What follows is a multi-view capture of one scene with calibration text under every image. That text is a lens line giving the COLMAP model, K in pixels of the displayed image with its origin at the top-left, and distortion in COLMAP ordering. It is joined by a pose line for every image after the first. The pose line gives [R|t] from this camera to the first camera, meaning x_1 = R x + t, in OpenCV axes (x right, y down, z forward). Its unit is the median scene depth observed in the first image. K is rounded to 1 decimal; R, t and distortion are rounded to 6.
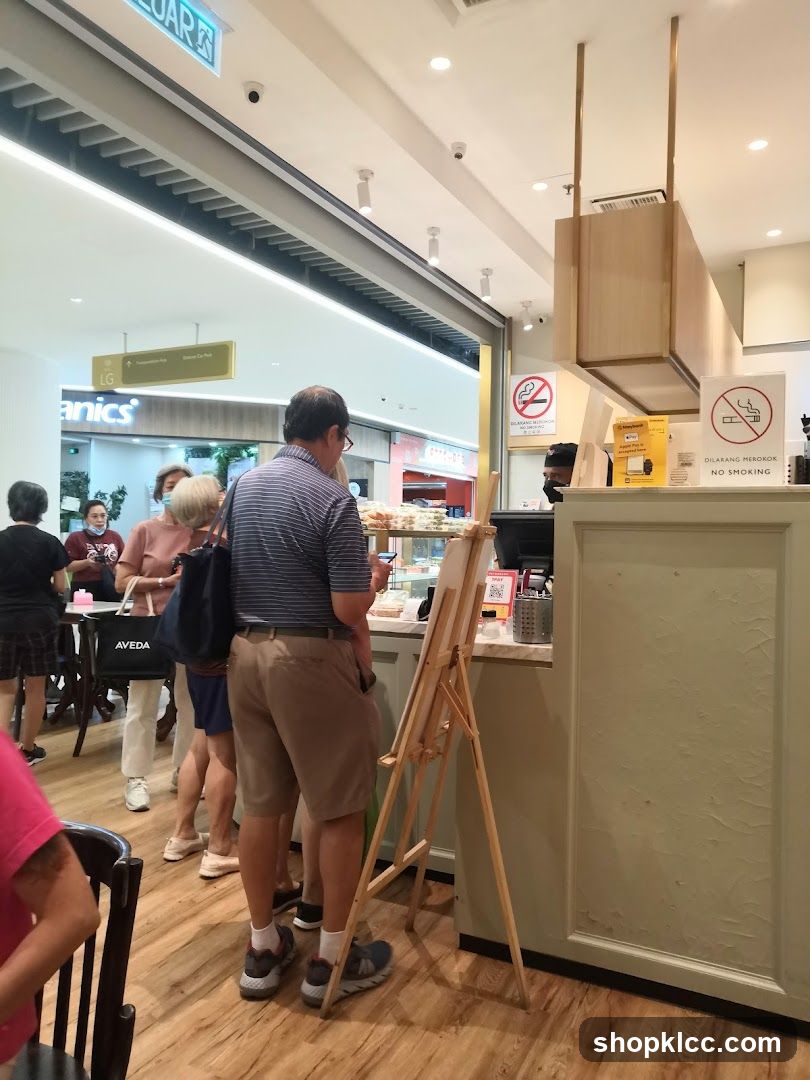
lens RADIAL K [[837.6, 0, 405.0], [0, 837.6, 540.0], [0, 0, 1]] dist [-0.106518, 0.101979]
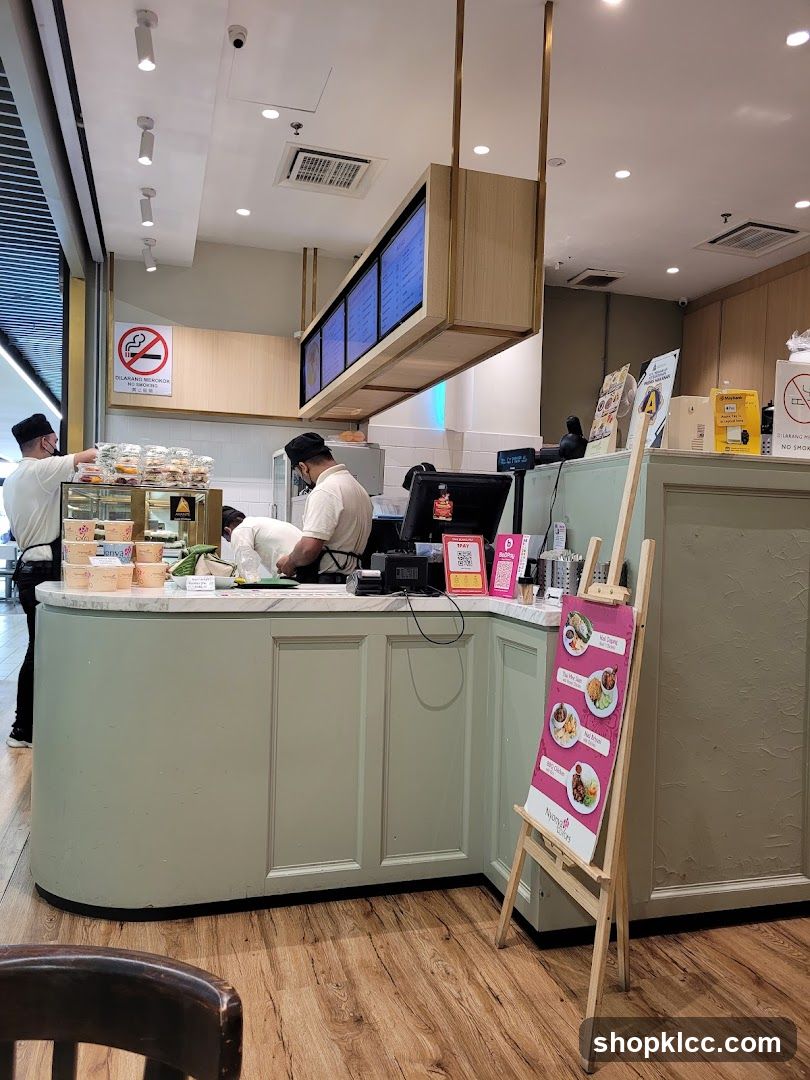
lens RADIAL K [[798.5, 0, 404.8], [0, 798.5, 555.4], [0, 0, 1]] dist [0.000850, 0.000843]
pose [[0.722019, -0.016368, 0.691679, -0.244283], [-0.015209, 0.999103, 0.039519, 0.010210], [-0.691706, -0.039053, 0.721123, 0.180700]]
